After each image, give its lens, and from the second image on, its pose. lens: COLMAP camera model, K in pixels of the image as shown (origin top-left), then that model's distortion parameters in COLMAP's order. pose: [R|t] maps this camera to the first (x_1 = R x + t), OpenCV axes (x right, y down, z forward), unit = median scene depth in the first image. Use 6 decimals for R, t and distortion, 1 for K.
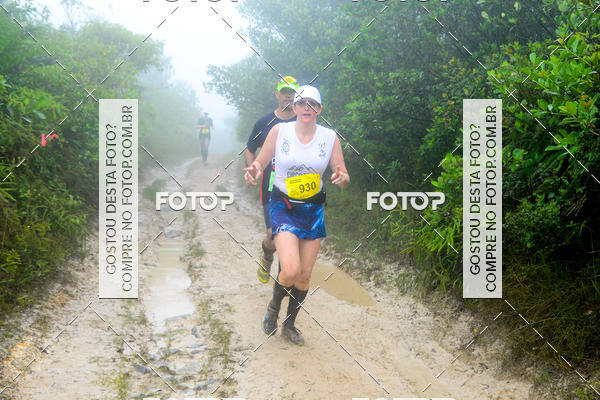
lens RADIAL K [[840.3, 0, 310.1], [0, 840.3, 211.5], [0, 0, 1]] dist [0.023585, 0.310209]
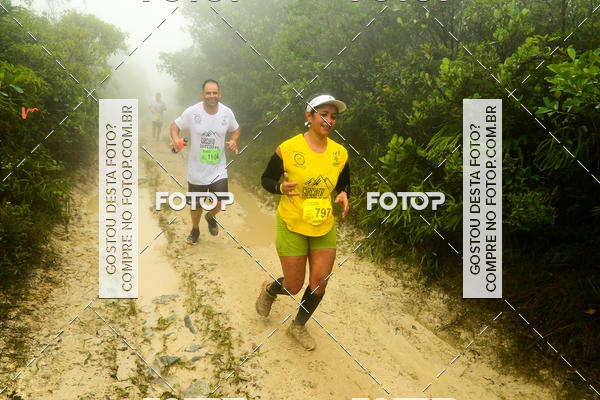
lens RADIAL K [[498.9, 0, 306.7], [0, 498.9, 212.5], [0, 0, 1]] dist [-0.102830, 0.139318]
pose [[0.983113, -0.006075, 0.182897, -0.097649], [-0.017618, 0.991664, 0.127638, -0.056461], [-0.182148, -0.128705, 0.974811, 0.395834]]
